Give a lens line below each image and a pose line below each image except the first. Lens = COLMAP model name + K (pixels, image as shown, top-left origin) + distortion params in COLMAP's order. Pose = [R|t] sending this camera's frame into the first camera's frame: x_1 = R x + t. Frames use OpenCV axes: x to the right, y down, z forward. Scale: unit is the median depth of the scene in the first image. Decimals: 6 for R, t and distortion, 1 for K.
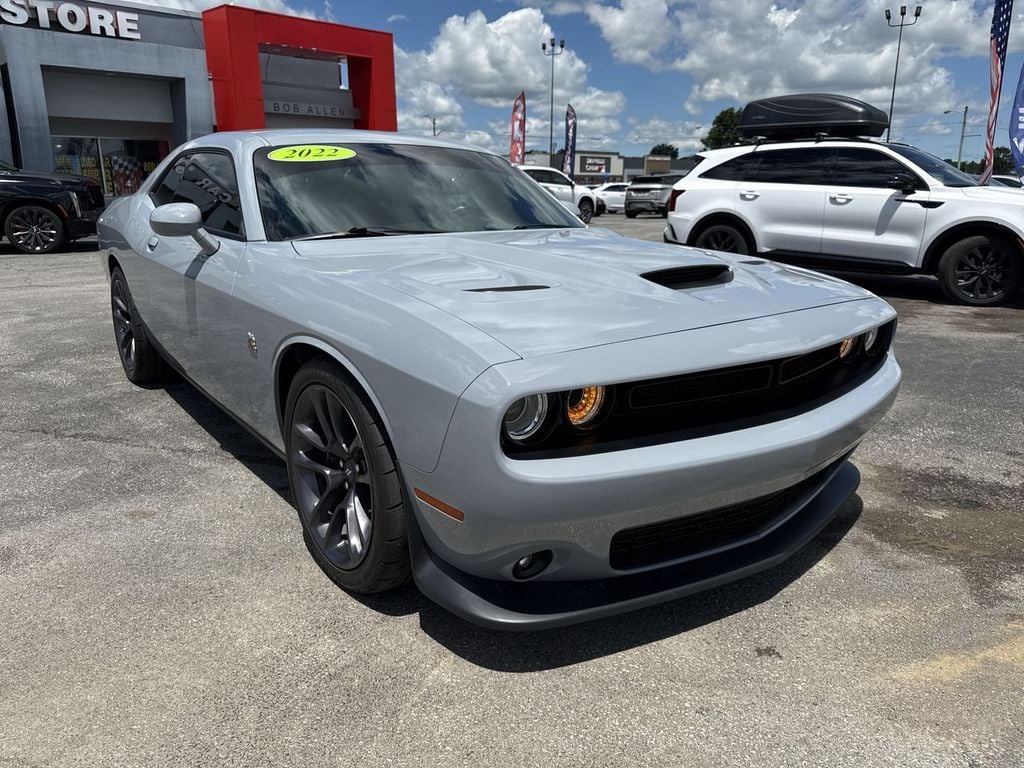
lens RADIAL K [[725.8, 0, 517.4], [0, 725.8, 401.8], [0, 0, 1]] dist [0.027846, -0.045329]
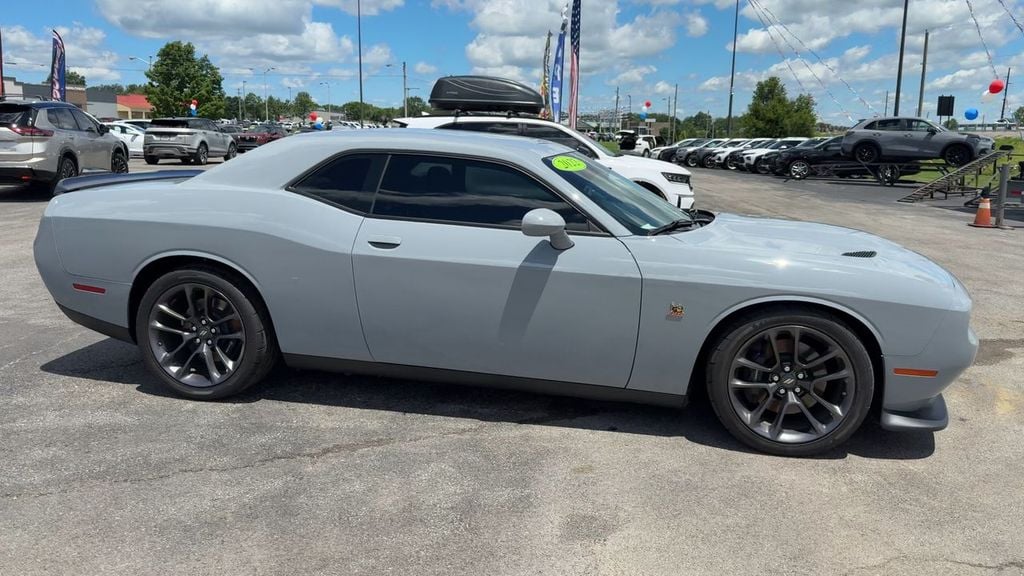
lens RADIAL K [[778.2, 0, 546.2], [0, 778.2, 281.0], [0, 0, 1]] dist [0.025960, -0.038622]
pose [[0.735697, -0.106057, 0.668956, -1.179433], [0.164499, 0.986071, -0.024577, -0.108853], [-0.657032, 0.128123, 0.742895, 0.052085]]
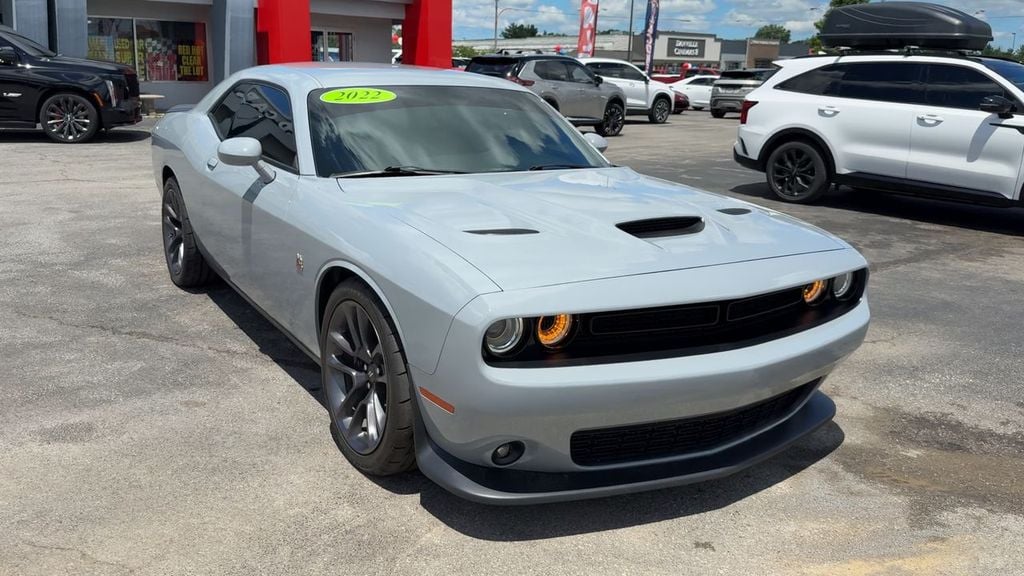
lens RADIAL K [[874.1, 0, 489.0], [0, 874.1, 272.6], [0, 0, 1]] dist [0.027411, -0.045698]
pose [[0.993072, 0.049920, -0.106374, 0.074876], [-0.056045, 0.996891, -0.055387, -0.001713], [0.103278, 0.060965, 0.992782, -0.298138]]
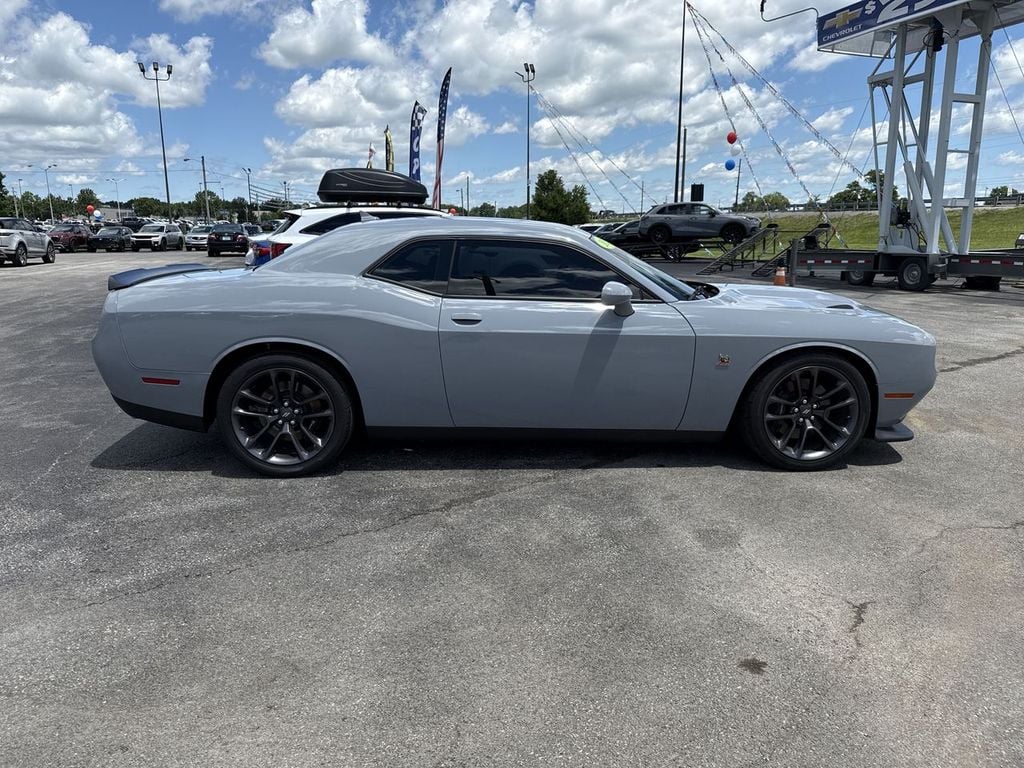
lens RADIAL K [[725.8, 0, 504.7], [0, 725.8, 377.0], [0, 0, 1]] dist [0.027846, -0.045329]
pose [[0.567763, -0.167578, 0.805954, -1.546372], [0.231449, 0.972062, 0.039069, -0.174717], [-0.789985, 0.164355, 0.590687, 0.325923]]
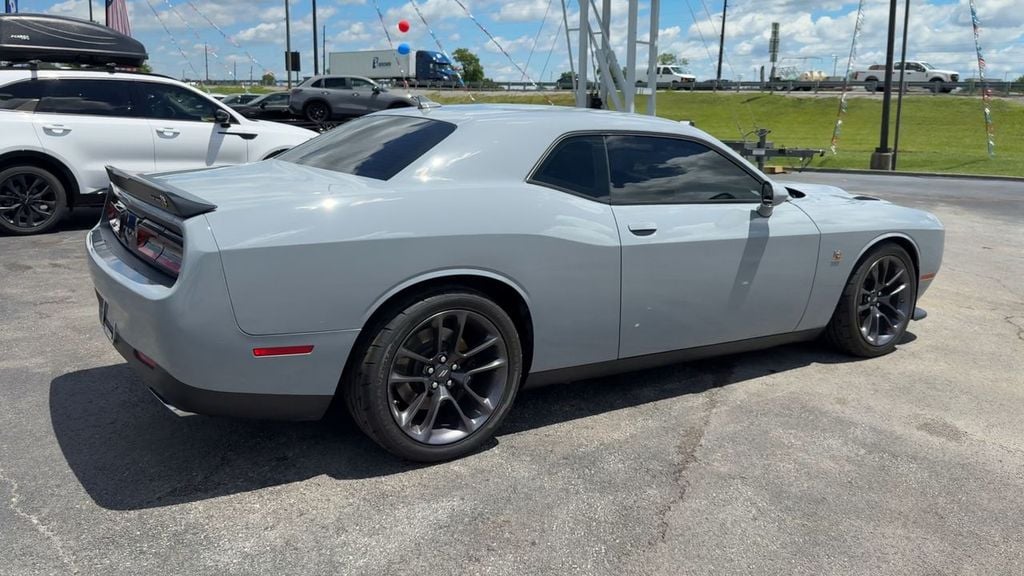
lens RADIAL K [[818.3, 0, 535.1], [0, 818.3, 293.6], [0, 0, 1]] dist [0.063827, -0.096083]
pose [[0.046529, -0.219390, 0.974527, -1.736568], [0.255657, 0.945707, 0.200696, -0.429273], [-0.965647, 0.239806, 0.100092, 1.161125]]
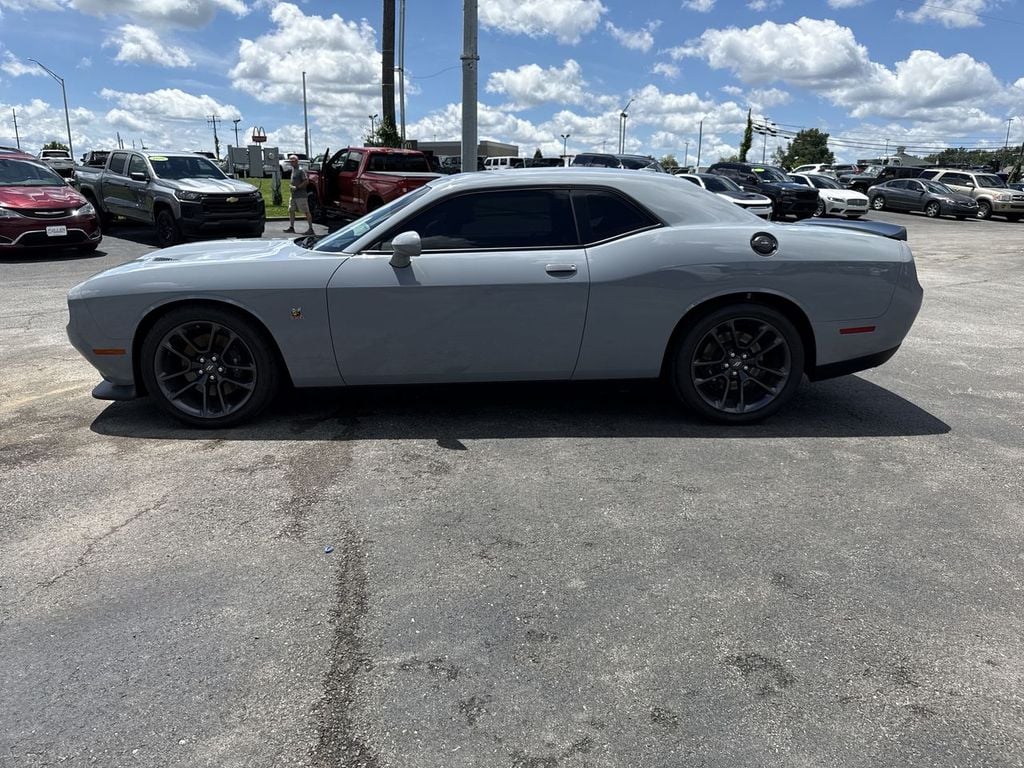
lens RADIAL K [[716.7, 0, 509.4], [0, 716.7, 379.7], [0, 0, 1]] dist [0.000653, -0.011324]
pose [[-0.593570, 0.193961, -0.781059, 0.942739], [-0.232746, 0.887677, 0.397314, -0.634226], [0.770392, 0.417622, -0.481755, 2.042069]]
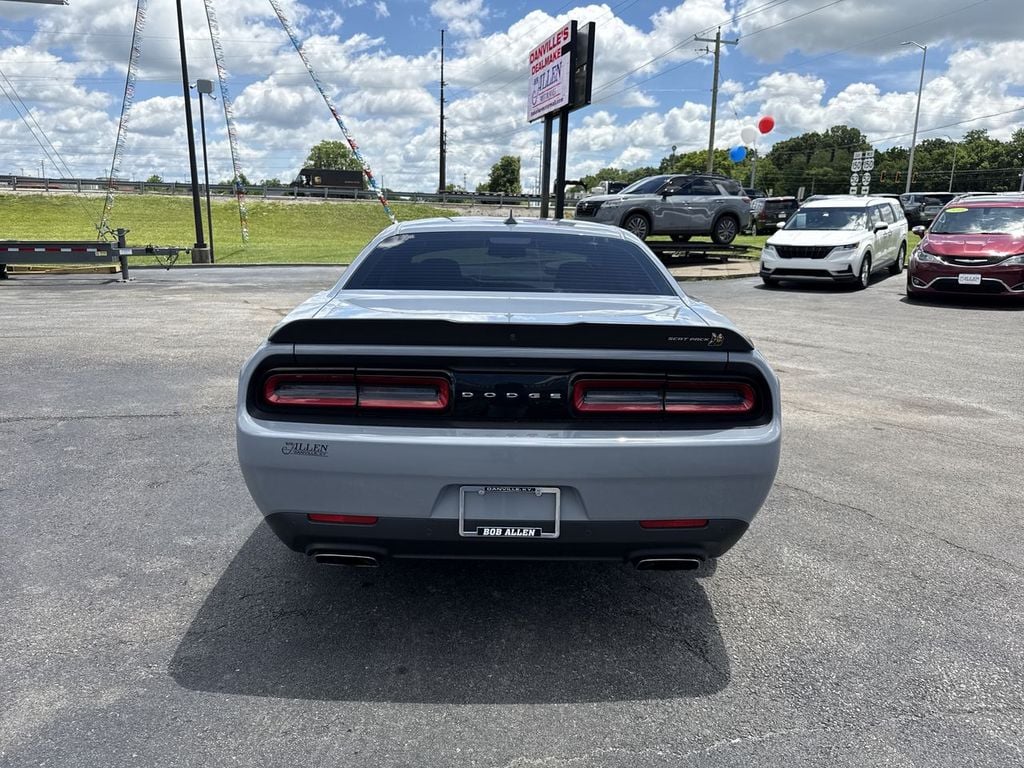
lens RADIAL K [[725.8, 0, 518.1], [0, 725.8, 388.9], [0, 0, 1]] dist [0.027846, -0.045329]
pose [[-0.805436, -0.149451, 0.573530, -1.122079], [0.144488, 0.888976, 0.434562, -0.741300], [-0.574801, 0.432880, -0.694420, 2.246706]]
